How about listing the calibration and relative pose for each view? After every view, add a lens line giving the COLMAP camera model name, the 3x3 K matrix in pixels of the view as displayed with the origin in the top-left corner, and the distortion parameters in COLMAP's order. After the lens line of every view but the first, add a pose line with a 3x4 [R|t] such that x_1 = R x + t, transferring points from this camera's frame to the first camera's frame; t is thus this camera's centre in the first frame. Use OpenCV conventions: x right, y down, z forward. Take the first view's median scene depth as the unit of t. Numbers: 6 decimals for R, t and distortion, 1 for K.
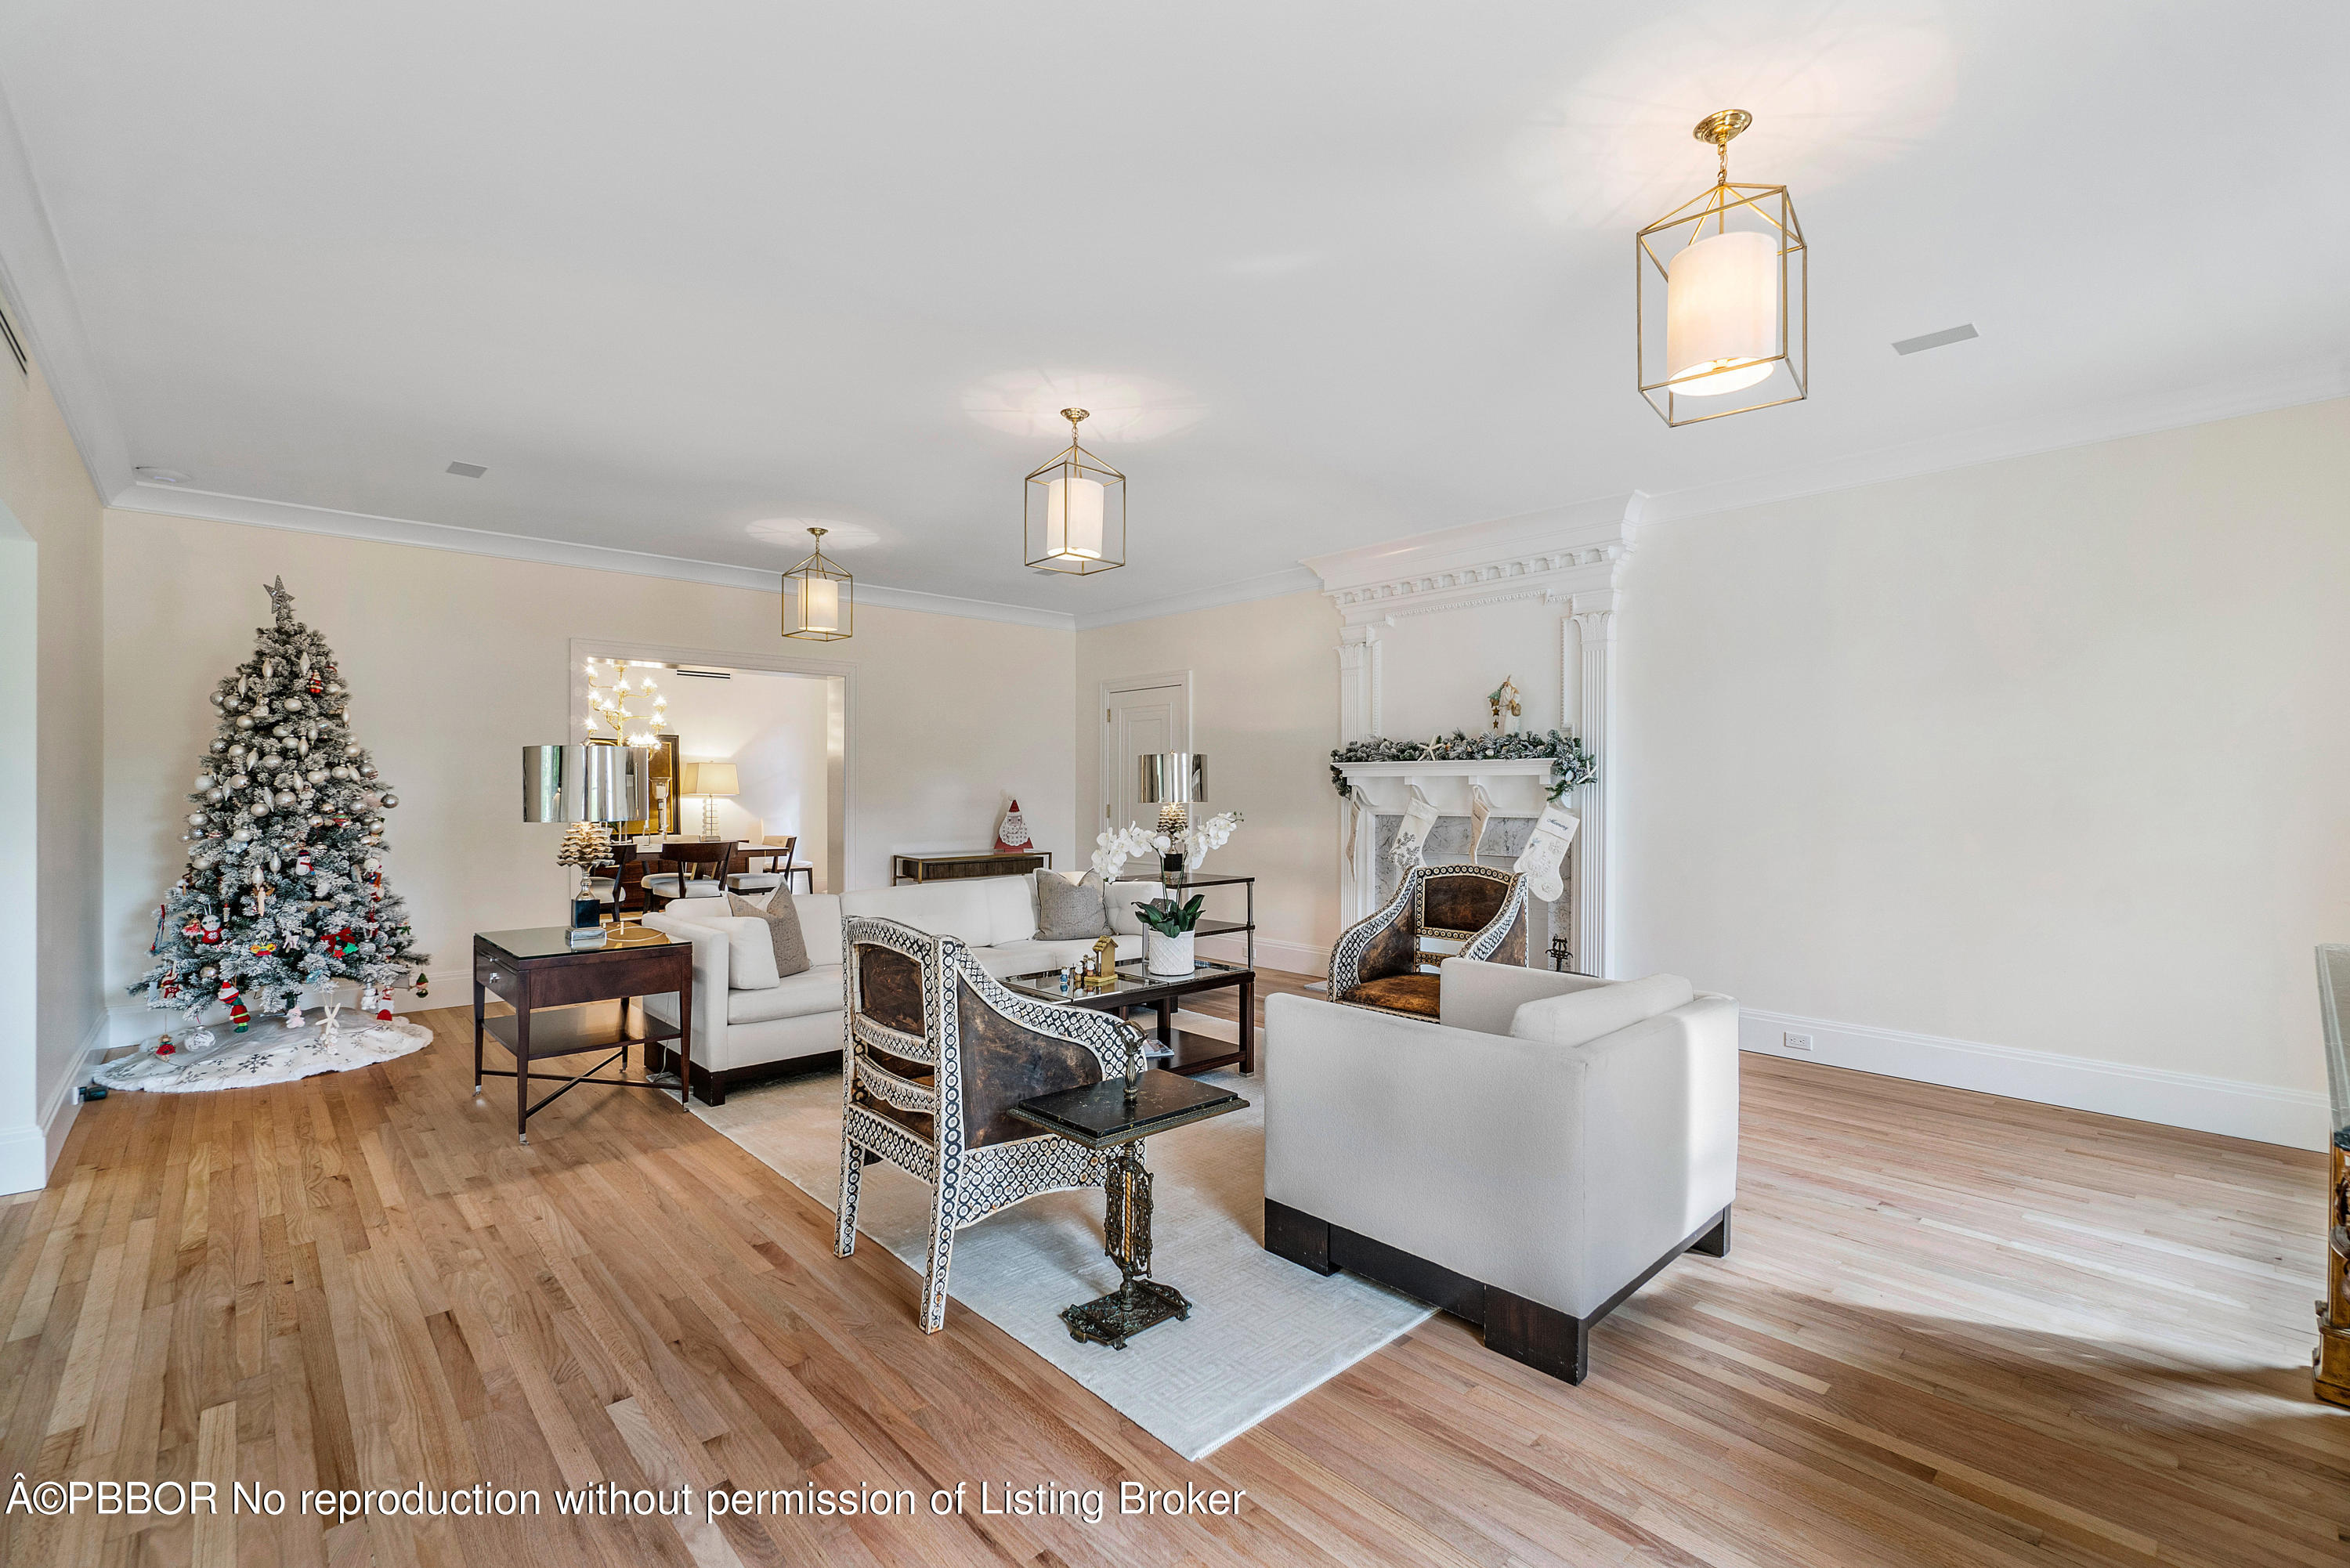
lens RADIAL K [[1026.0, 0, 1159.2], [0, 1026.0, 787.1], [0, 0, 1]] dist [-0.002481, 0.000287]
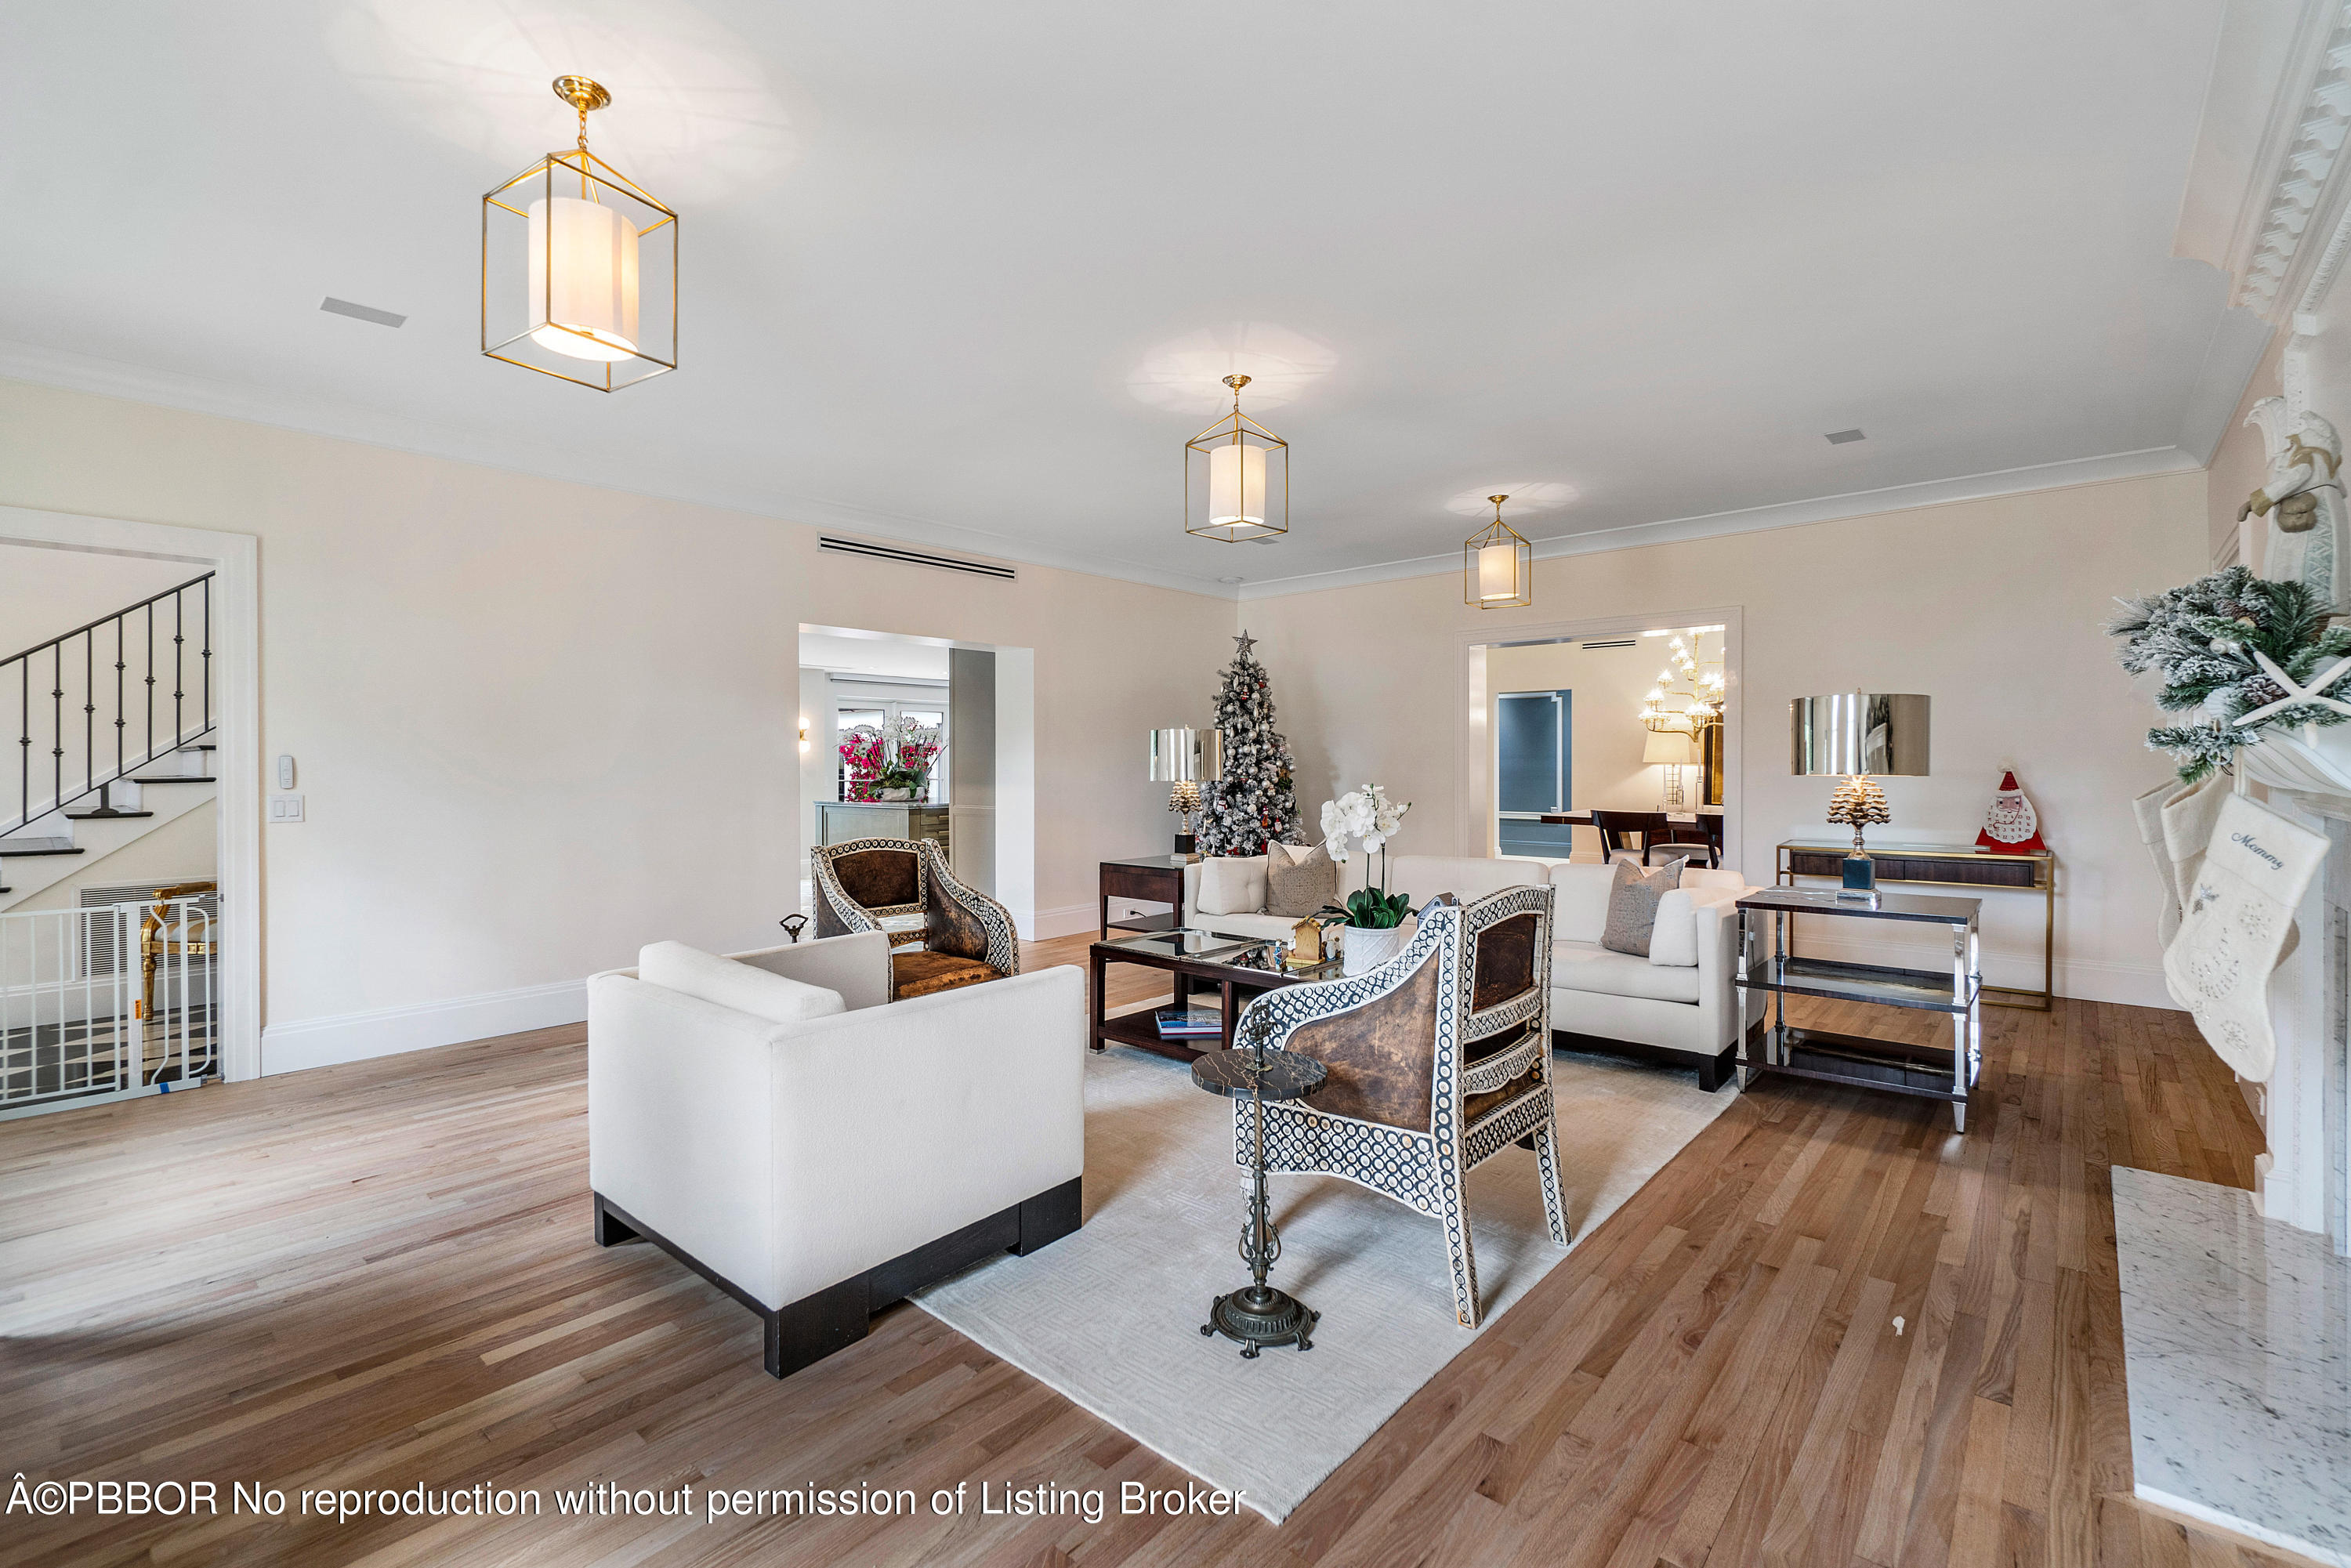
lens RADIAL K [[1026.4, 0, 1159.5], [0, 1026.4, 773.1], [0, 0, 1]] dist [-0.002481, 0.000287]
pose [[0.100714, 0.007314, -0.994889, 0.635126], [0.003753, 0.999963, 0.007731, 0.006770], [0.994908, -0.004512, 0.100683, 0.580778]]
